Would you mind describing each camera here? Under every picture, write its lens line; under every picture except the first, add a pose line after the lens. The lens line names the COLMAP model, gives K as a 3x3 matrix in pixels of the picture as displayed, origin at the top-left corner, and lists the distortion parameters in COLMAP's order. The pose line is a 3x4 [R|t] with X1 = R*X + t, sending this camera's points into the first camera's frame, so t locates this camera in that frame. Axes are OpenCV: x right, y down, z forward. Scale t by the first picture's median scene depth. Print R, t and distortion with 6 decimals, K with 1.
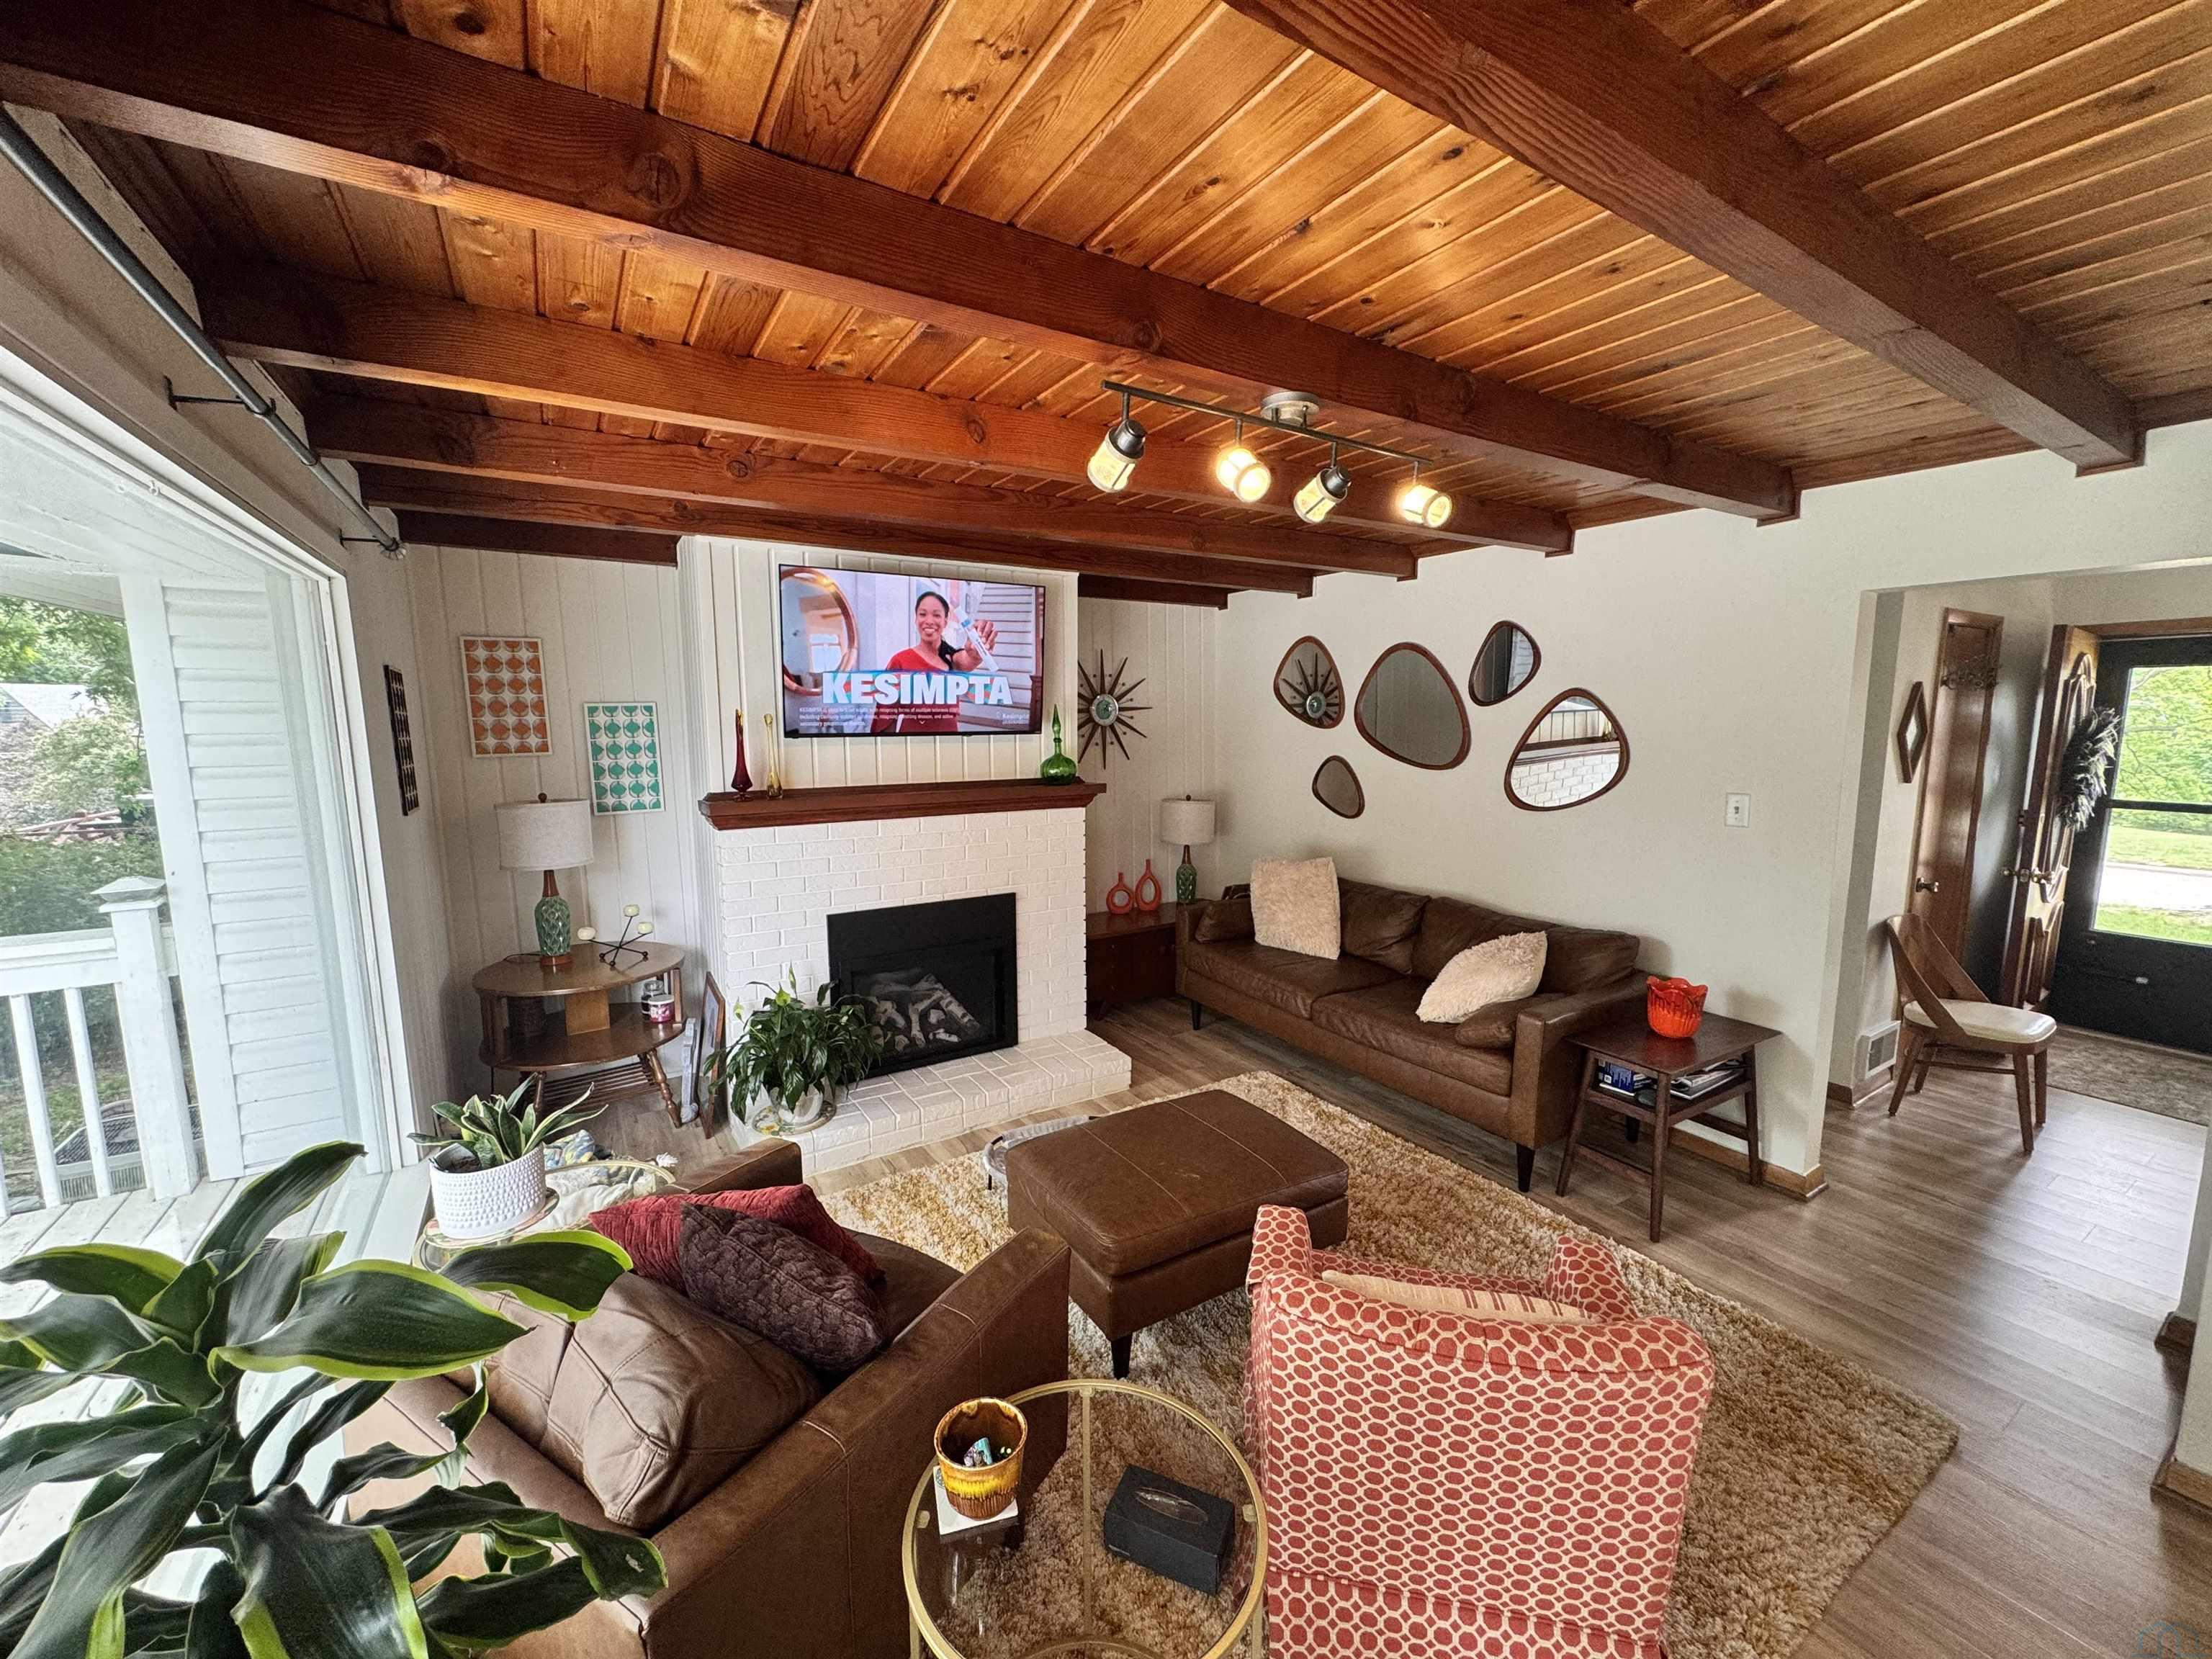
lens RADIAL K [[884.1, 0, 1109.1], [0, 884.1, 826.3], [0, 0, 1]] dist [-0.002779, 0.000590]
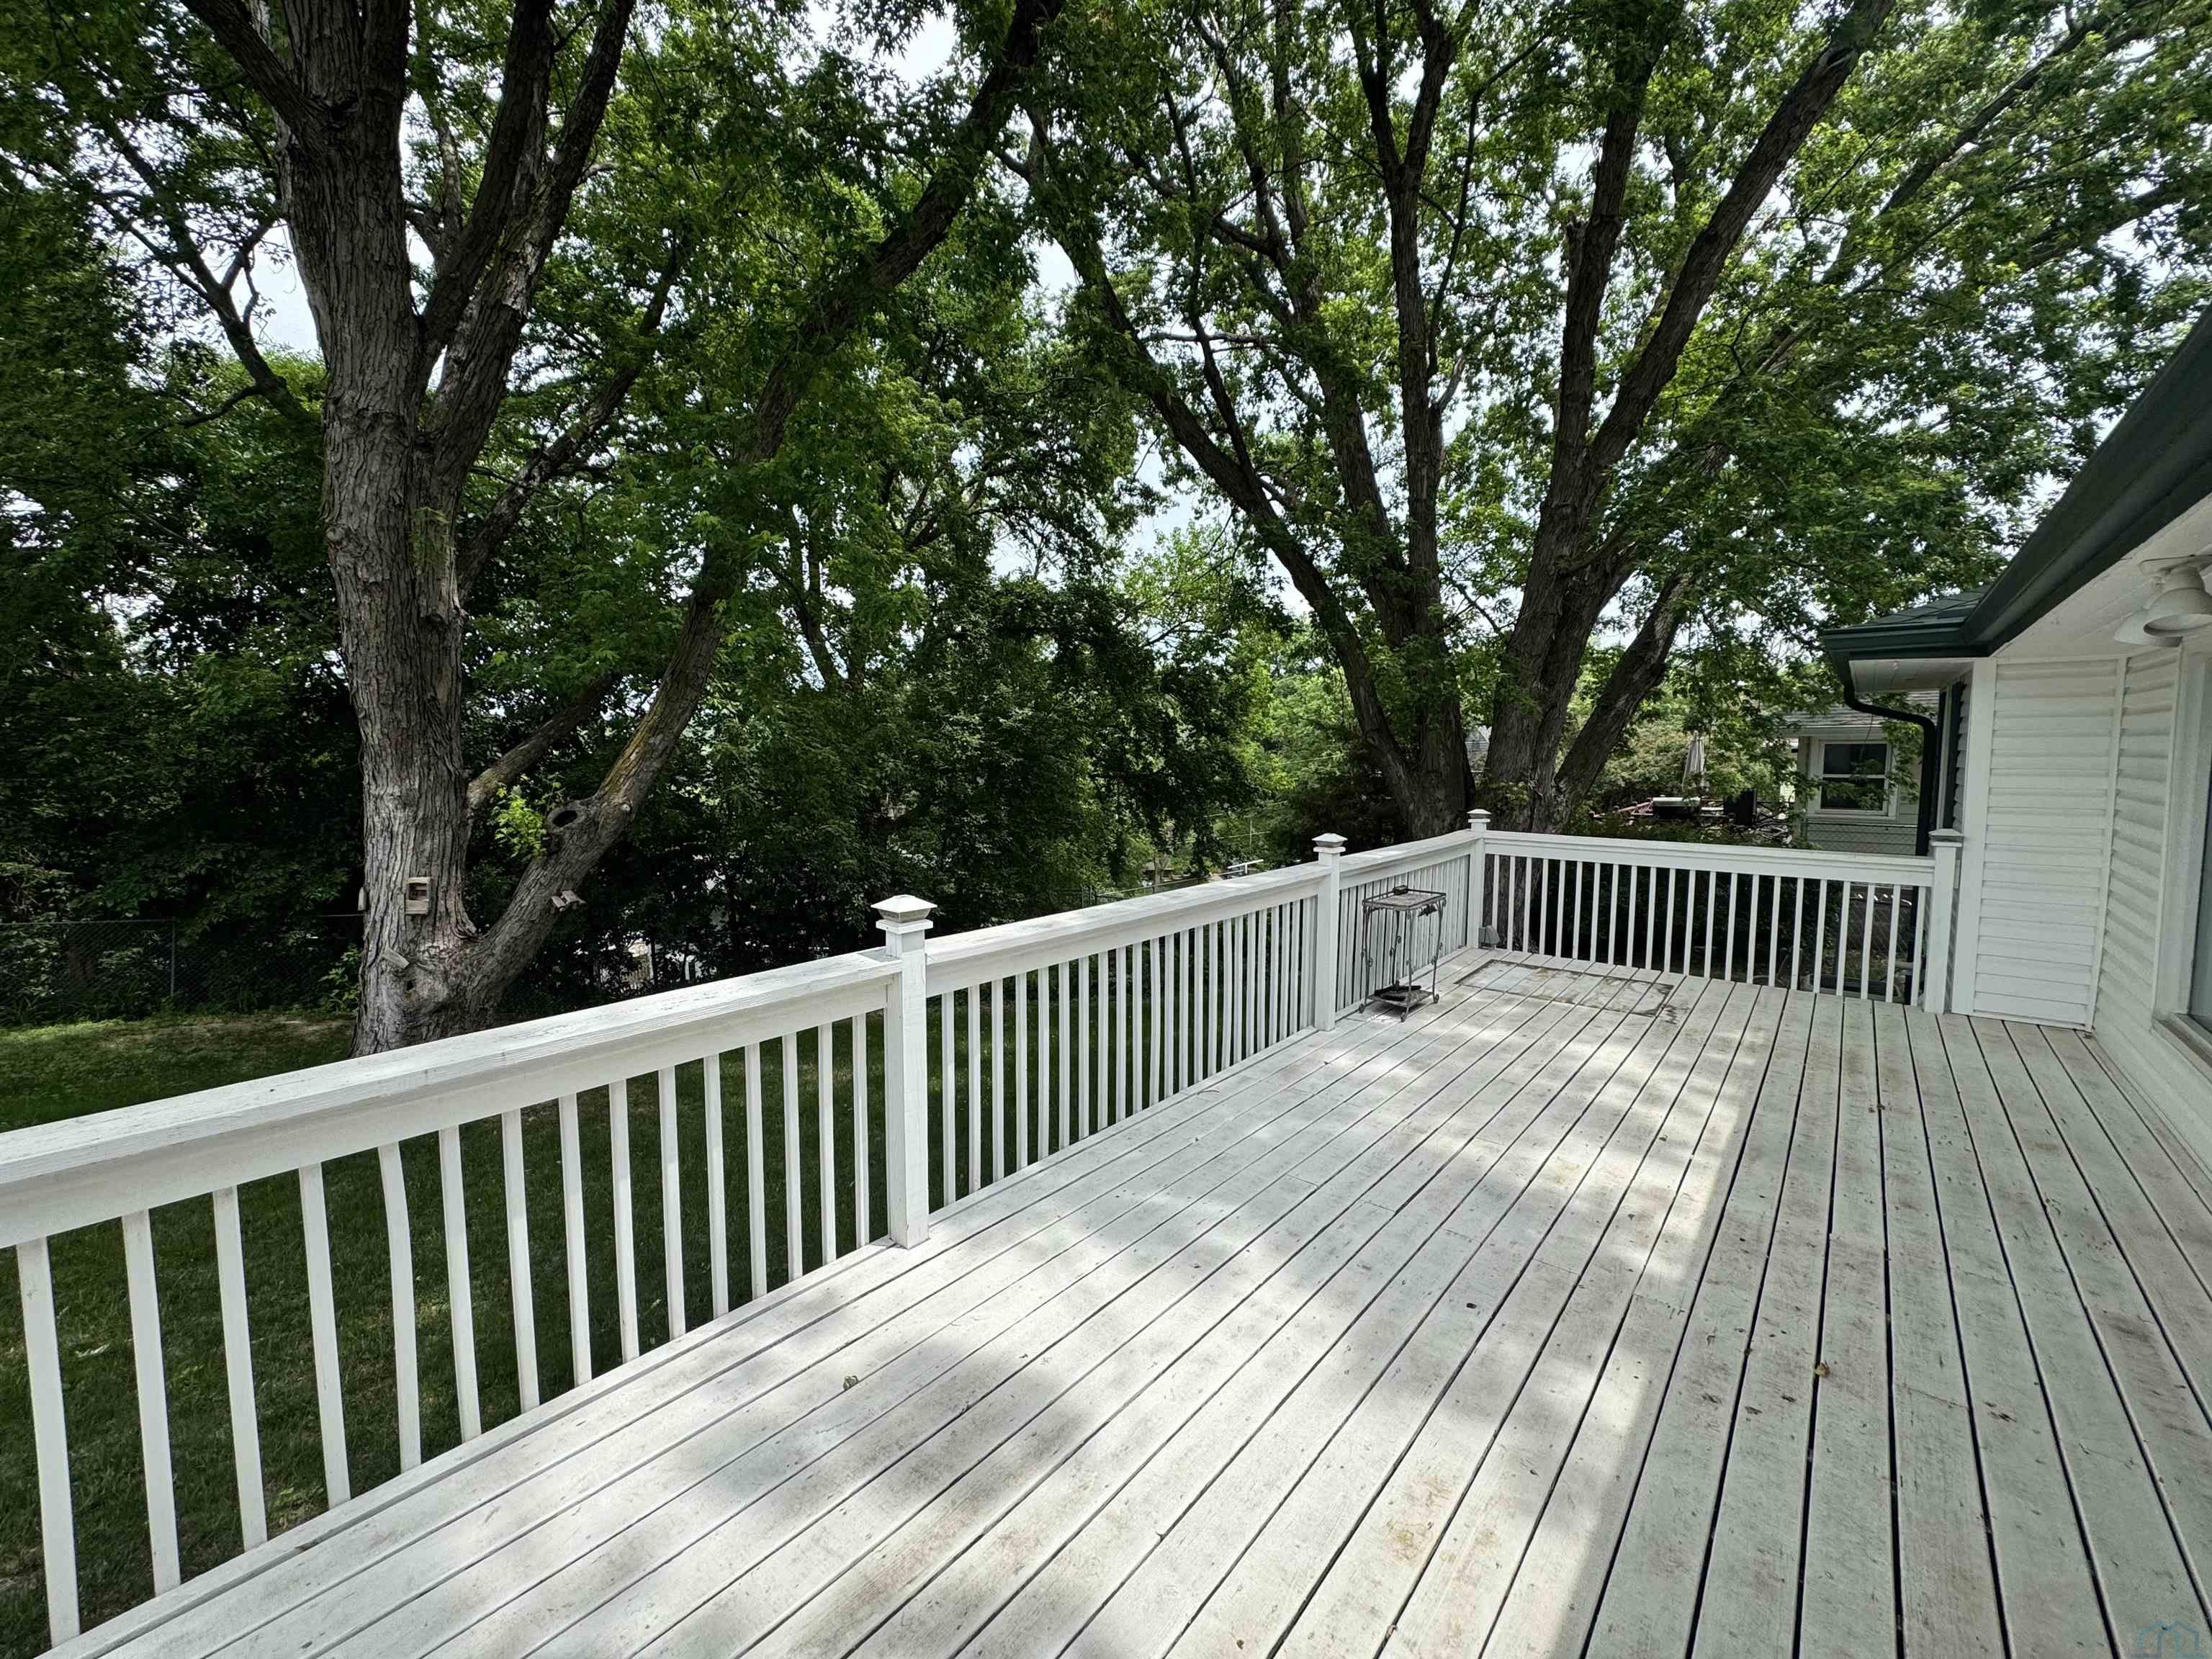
lens RADIAL K [[884.1, 0, 1098.3], [0, 884.1, 823.5], [0, 0, 1]] dist [-0.002779, 0.000590]
pose [[0.299365, 0.082727, -0.950545, 0.056600], [-0.116854, 0.991914, 0.049526, 0.128909], [0.946956, 0.096248, 0.306612, -0.942540]]
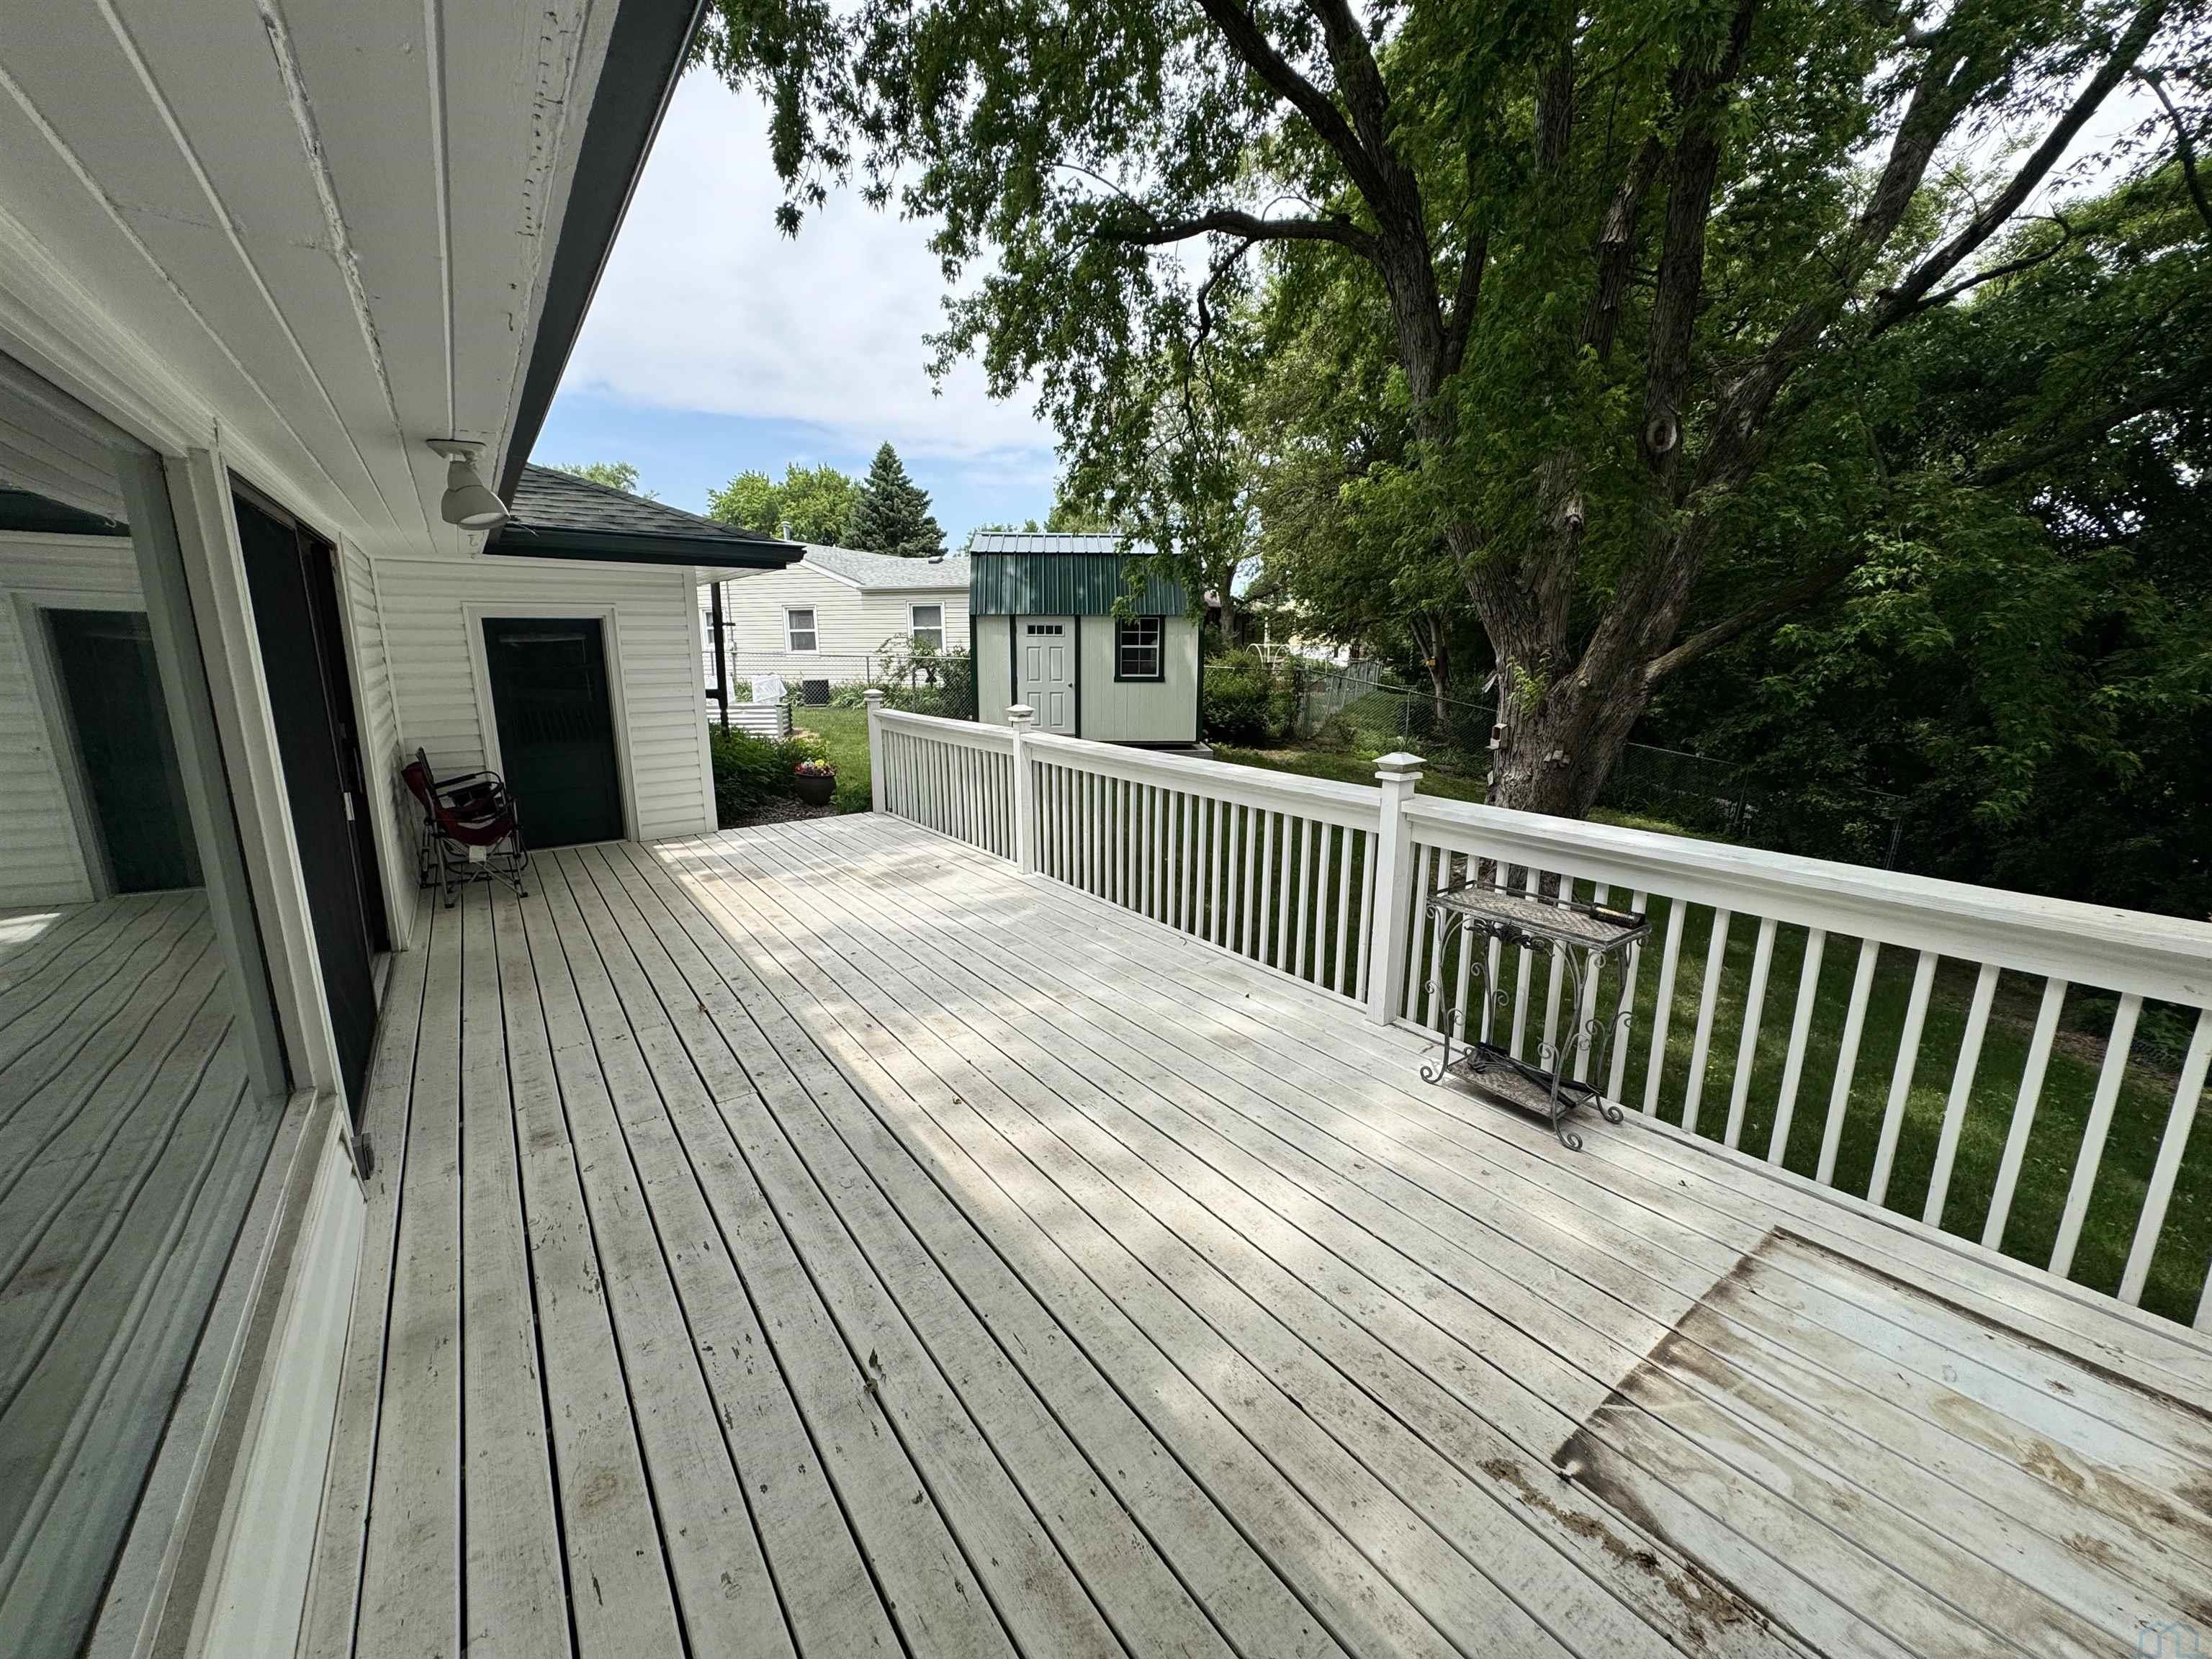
lens RADIAL K [[884.1, 0, 1116.5], [0, 884.1, 824.3], [0, 0, 1]] dist [-0.002779, 0.000590]
pose [[-0.997232, 0.021060, -0.071308, -0.751962], [-0.003175, 0.946109, 0.323833, -0.059908], [0.074285, 0.323163, -0.943423, 0.688510]]
